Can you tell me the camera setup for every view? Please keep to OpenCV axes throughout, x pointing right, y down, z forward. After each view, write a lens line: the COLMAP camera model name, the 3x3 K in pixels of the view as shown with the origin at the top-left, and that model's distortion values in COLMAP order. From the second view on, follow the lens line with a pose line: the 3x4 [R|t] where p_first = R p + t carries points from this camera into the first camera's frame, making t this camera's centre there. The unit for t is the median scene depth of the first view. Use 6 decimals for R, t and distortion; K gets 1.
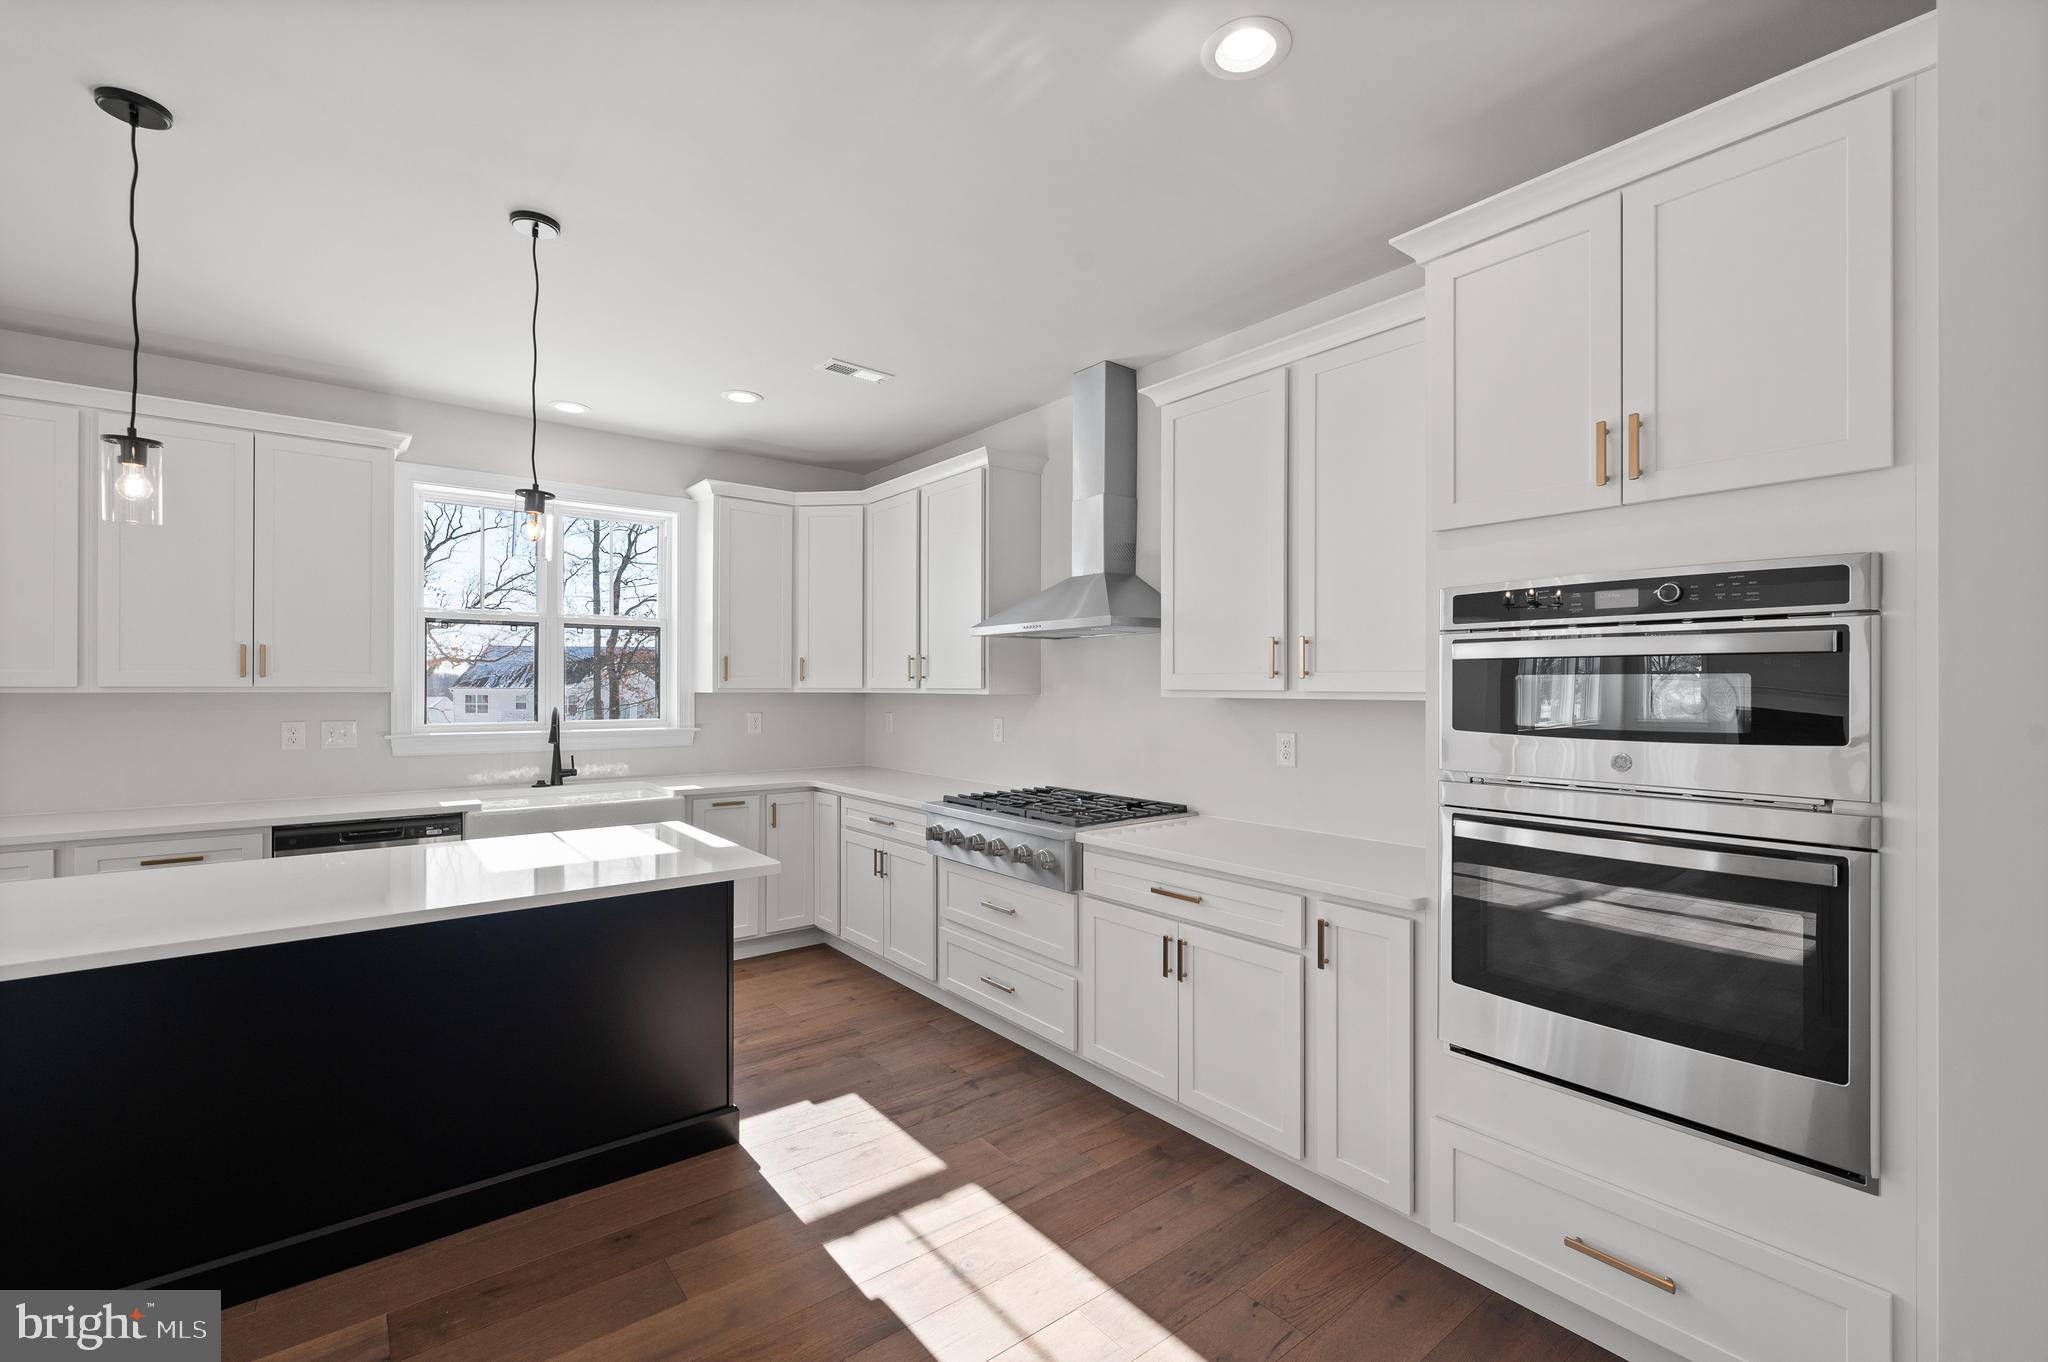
lens RADIAL K [[877.8, 0, 1034.8], [0, 877.8, 682.2], [0, 0, 1]] dist [-0.000315, 0.000009]
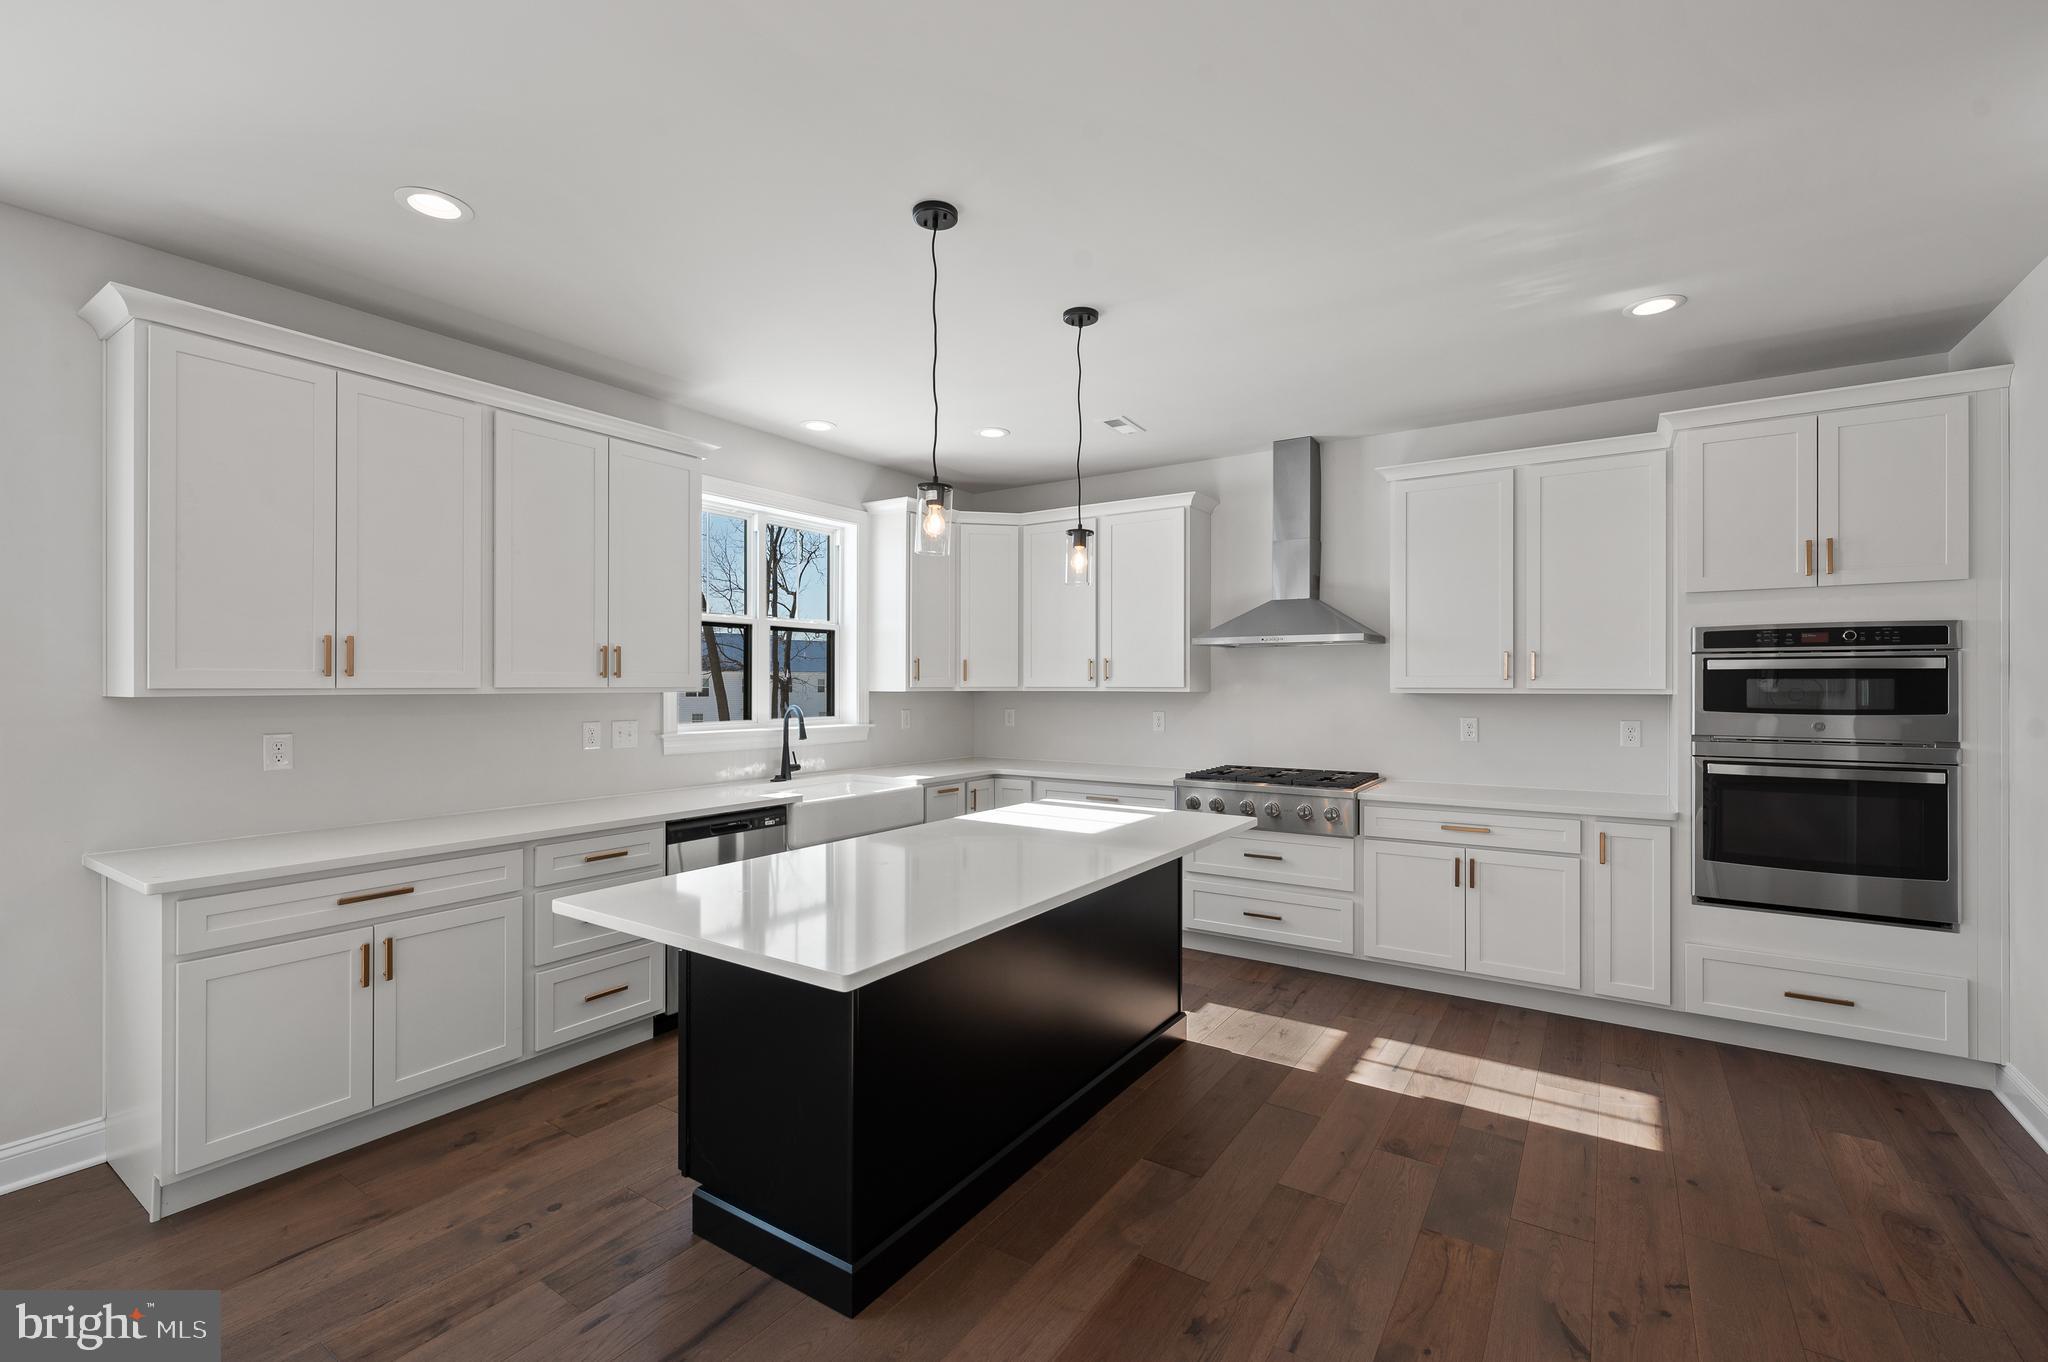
lens RADIAL K [[877.8, 0, 1034.8], [0, 877.8, 682.2], [0, 0, 1]] dist [-0.000315, 0.000009]
pose [[0.951609, -0.001061, 0.307310, -0.628591], [0.000294, 0.999997, 0.002543, -0.002994], [-0.307312, -0.002329, 0.951606, -0.105298]]
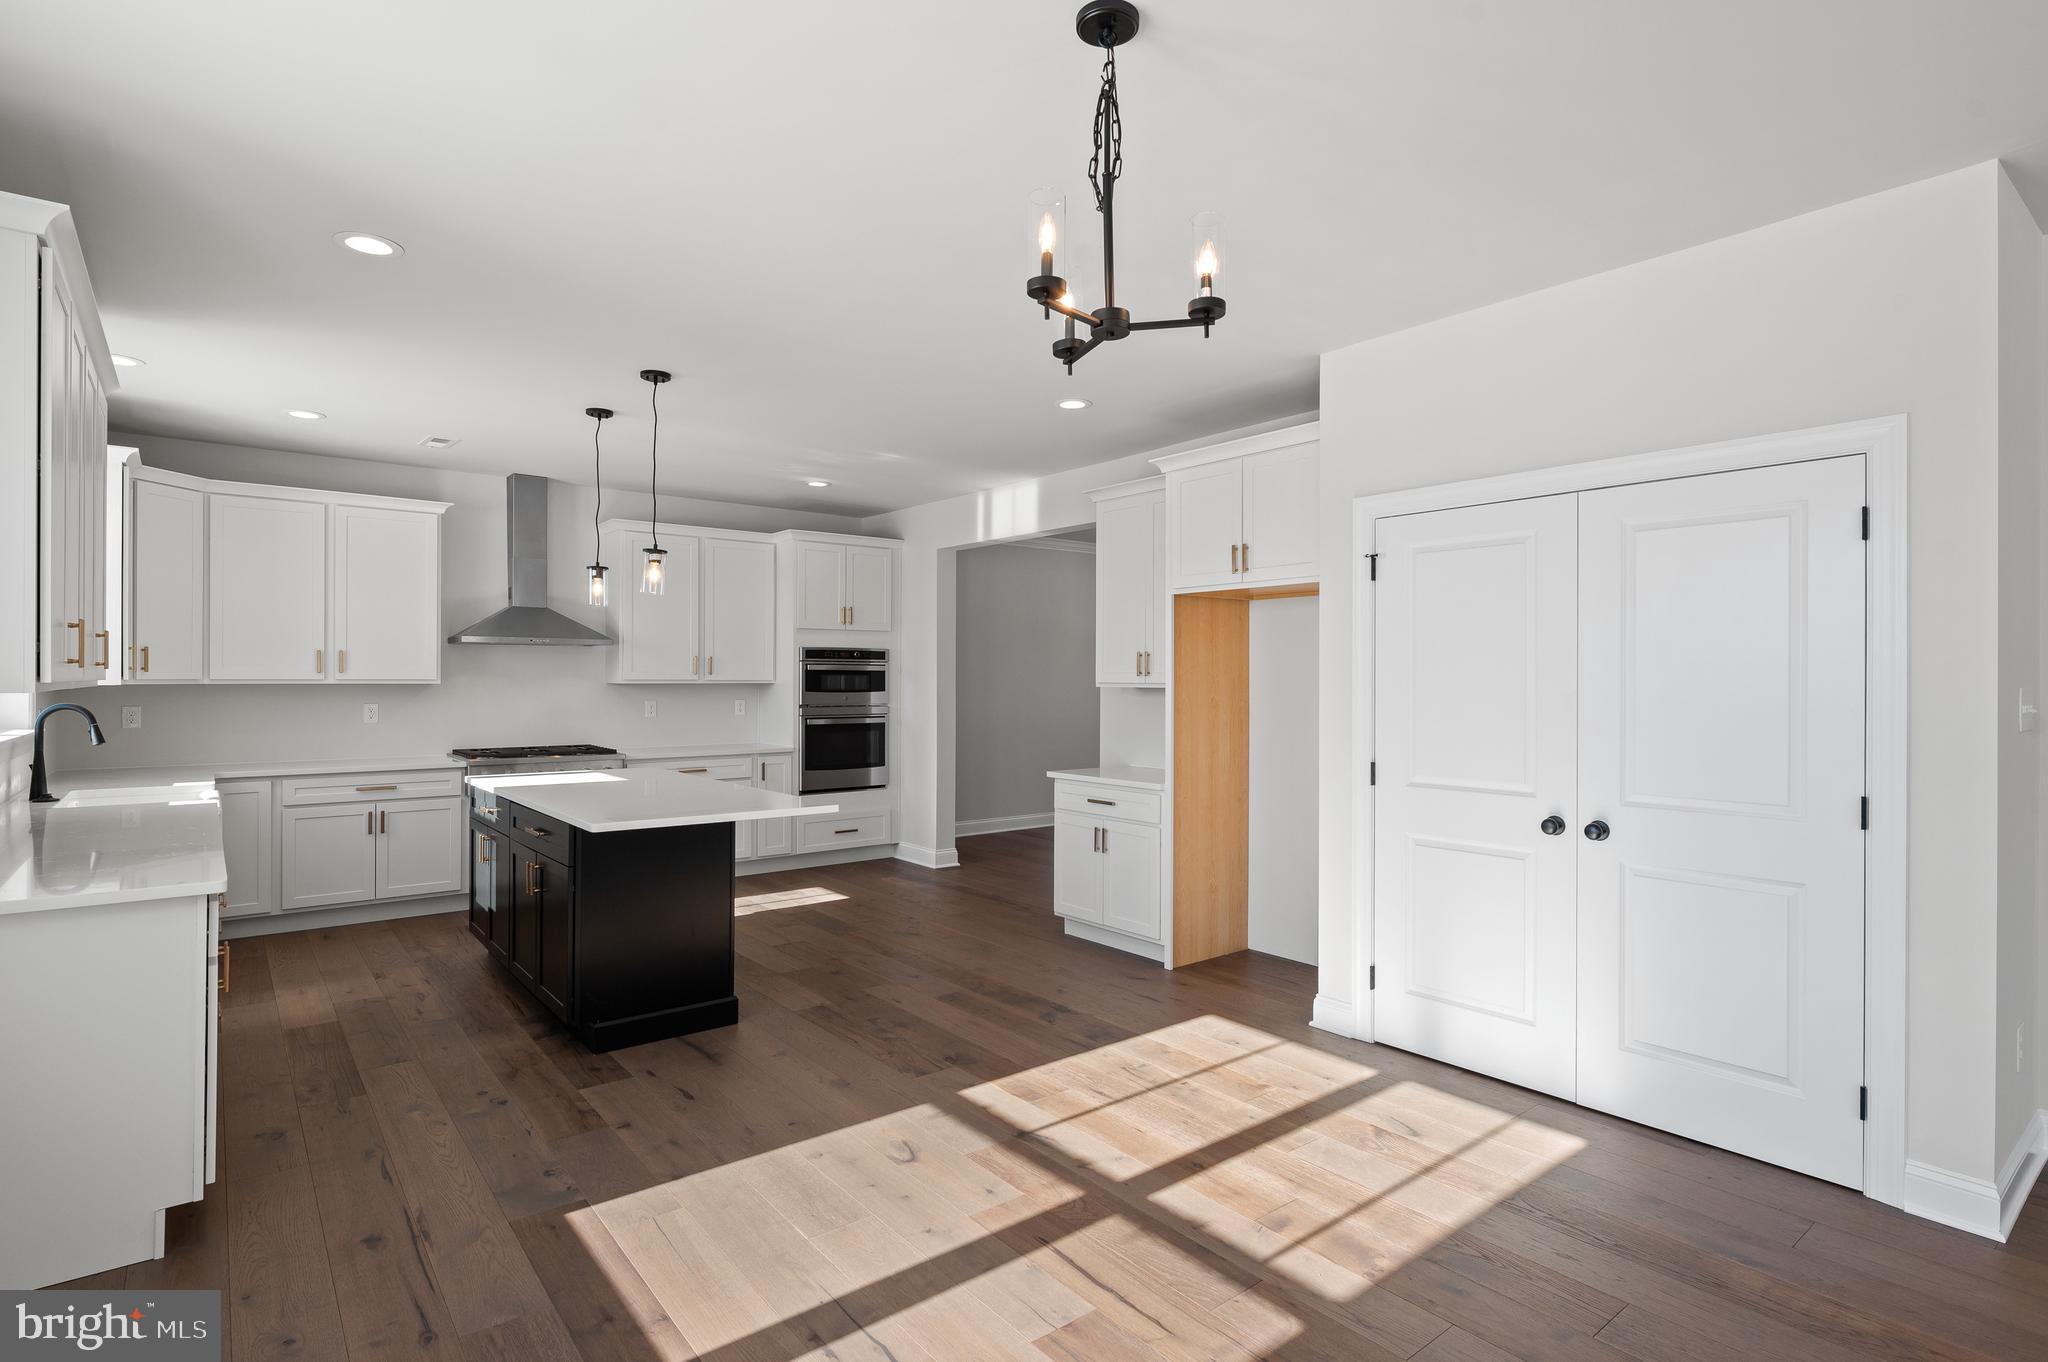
lens RADIAL K [[1023.8, 0, 1035.5], [0, 1023.8, 687.2], [0, 0, 1]] dist [-0.001760, 0.000365]
pose [[-0.005287, -0.011031, 0.999925, -1.606731], [-0.008681, 0.999902, 0.010985, -0.005386], [-0.999948, -0.008622, -0.005383, 0.091265]]
